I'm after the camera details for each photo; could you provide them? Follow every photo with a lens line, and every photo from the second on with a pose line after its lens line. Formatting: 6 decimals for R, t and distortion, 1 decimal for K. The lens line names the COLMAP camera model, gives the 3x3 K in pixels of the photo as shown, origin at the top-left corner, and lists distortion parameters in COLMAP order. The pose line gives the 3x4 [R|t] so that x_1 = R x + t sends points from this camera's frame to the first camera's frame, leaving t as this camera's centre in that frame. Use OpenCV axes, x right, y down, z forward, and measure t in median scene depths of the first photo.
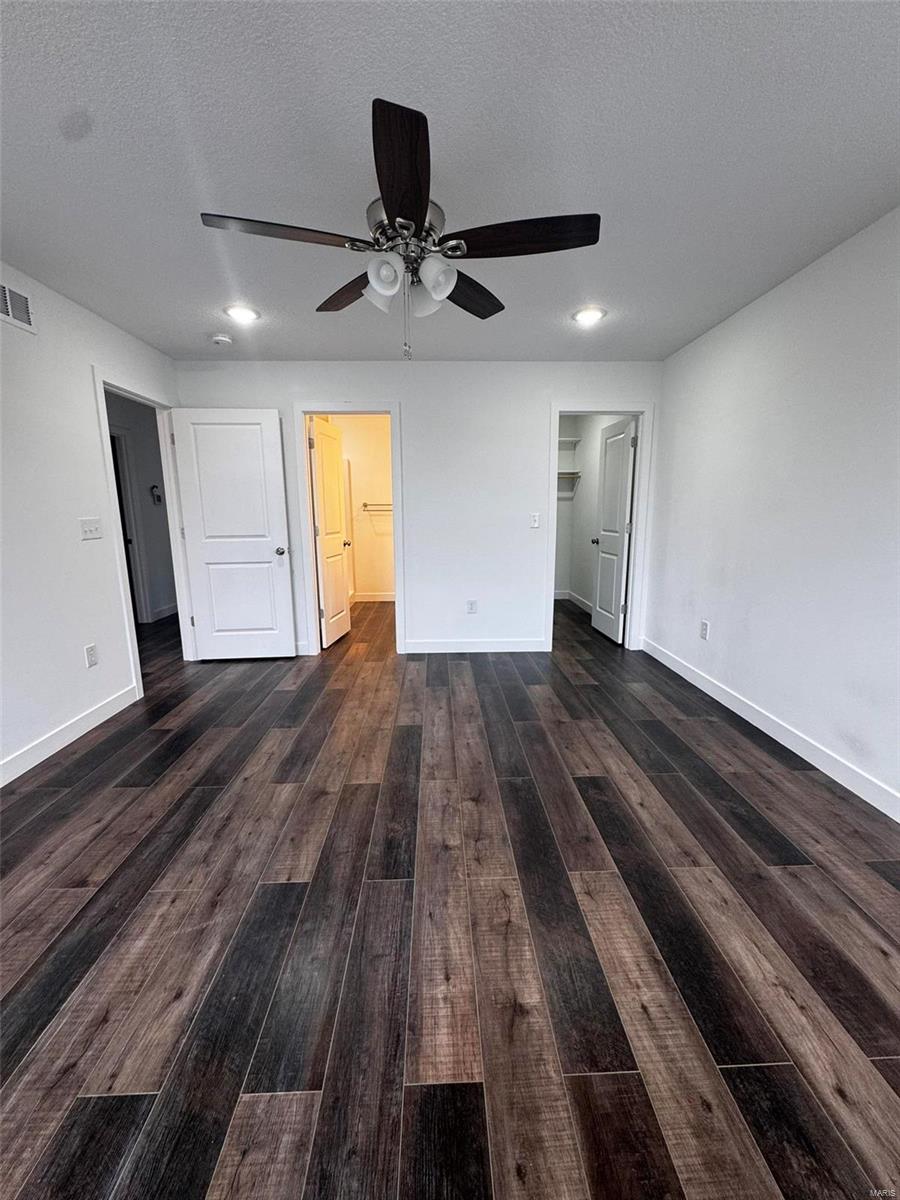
lens RADIAL K [[477.8, 0, 451.8], [0, 477.8, 598.7], [0, 0, 1]] dist [-0.002395, 0.000377]
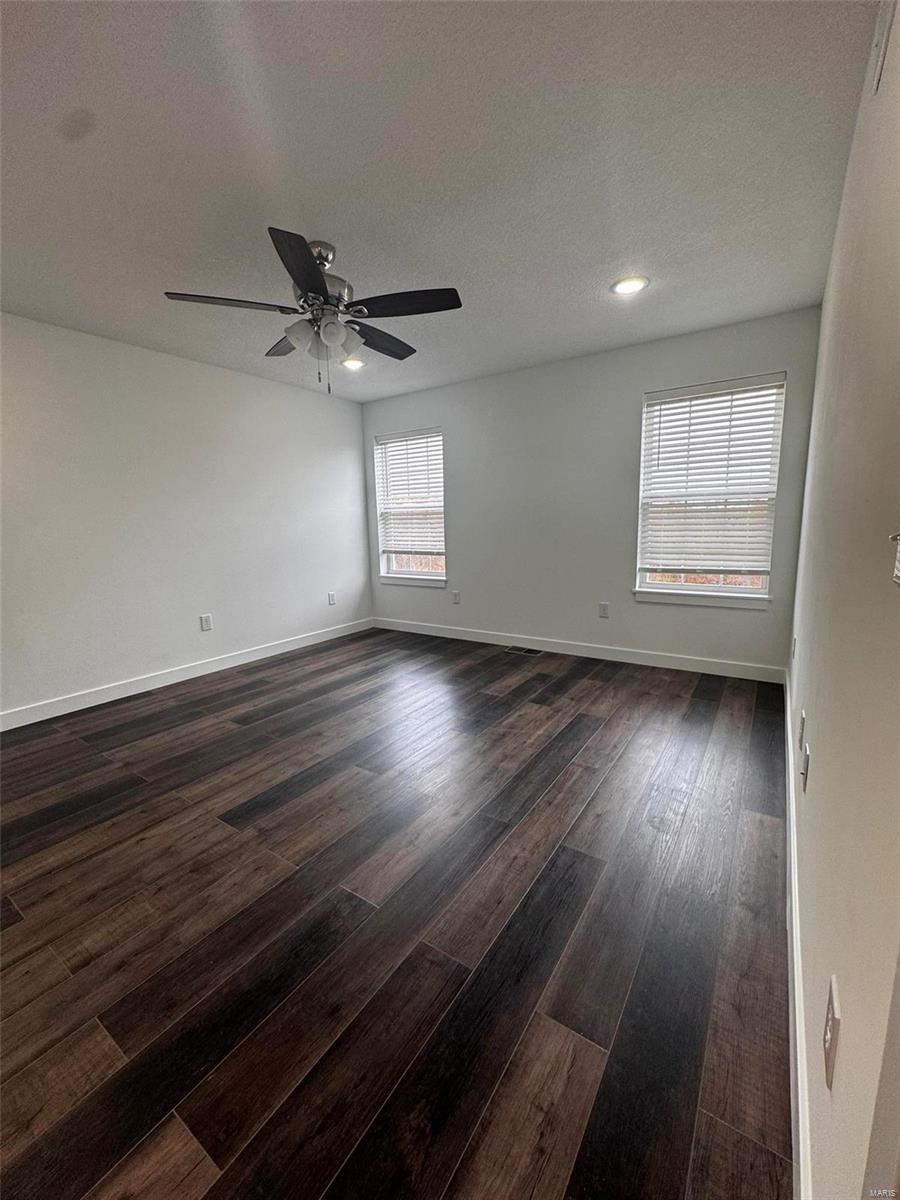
lens RADIAL K [[477.8, 0, 451.8], [0, 477.8, 598.7], [0, 0, 1]] dist [-0.002395, 0.000377]
pose [[-0.805364, -0.070386, 0.588587, -0.937532], [0.138690, 0.942993, 0.302538, -0.256716], [-0.576328, 0.325284, -0.749691, 1.579965]]
